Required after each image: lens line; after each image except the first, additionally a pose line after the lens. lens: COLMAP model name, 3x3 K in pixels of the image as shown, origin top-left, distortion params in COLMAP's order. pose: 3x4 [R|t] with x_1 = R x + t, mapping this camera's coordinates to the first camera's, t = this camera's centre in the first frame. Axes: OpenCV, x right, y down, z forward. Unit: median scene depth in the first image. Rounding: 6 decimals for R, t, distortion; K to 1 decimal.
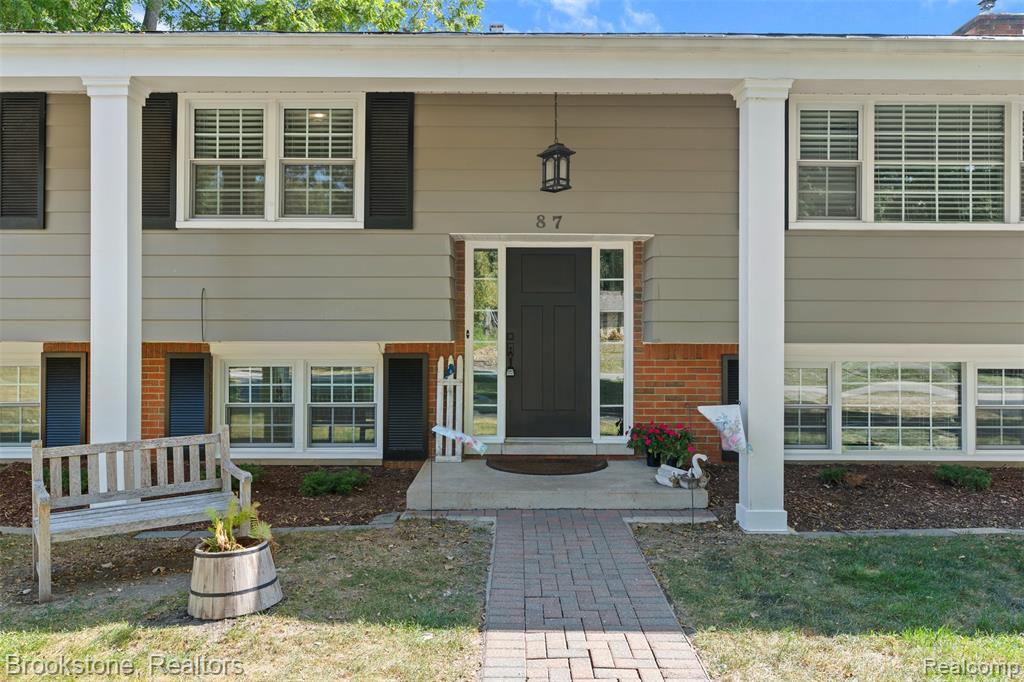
lens RADIAL K [[779.4, 0, 515.5], [0, 779.4, 337.7], [0, 0, 1]] dist [-0.012955, 0.001619]
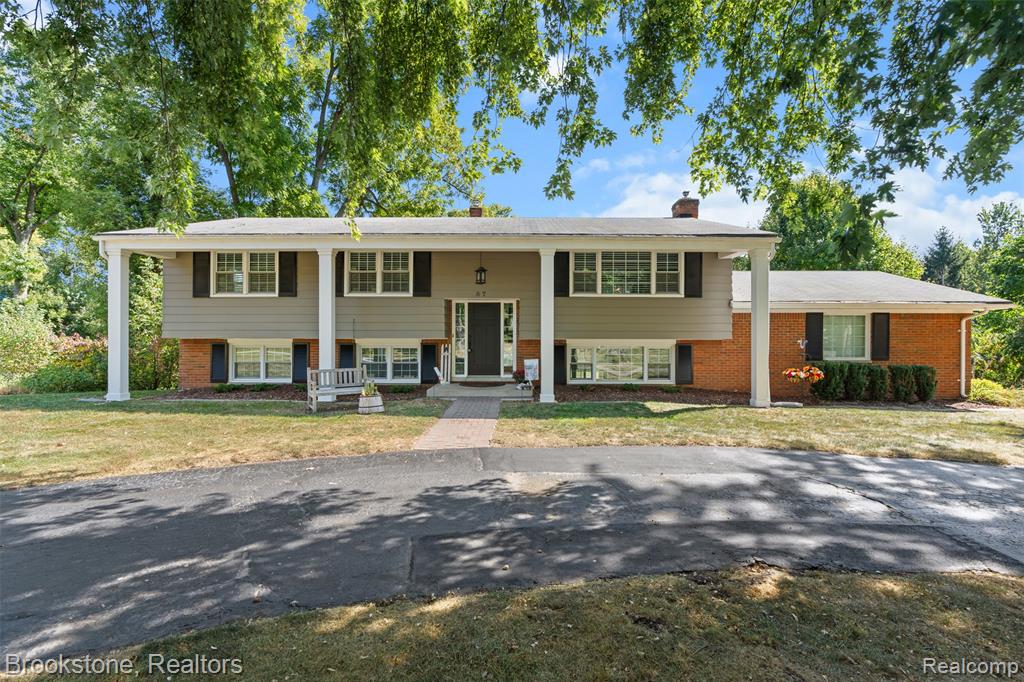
lens RADIAL K [[463.8, 0, 507.0], [0, 463.8, 342.3], [0, 0, 1]] dist [0.001237, 0.001191]
pose [[0.999840, 0.000169, -0.017895, 0.160296], [-0.000125, 0.999997, 0.002467, 0.014899], [0.017895, -0.002465, 0.999837, -0.602836]]
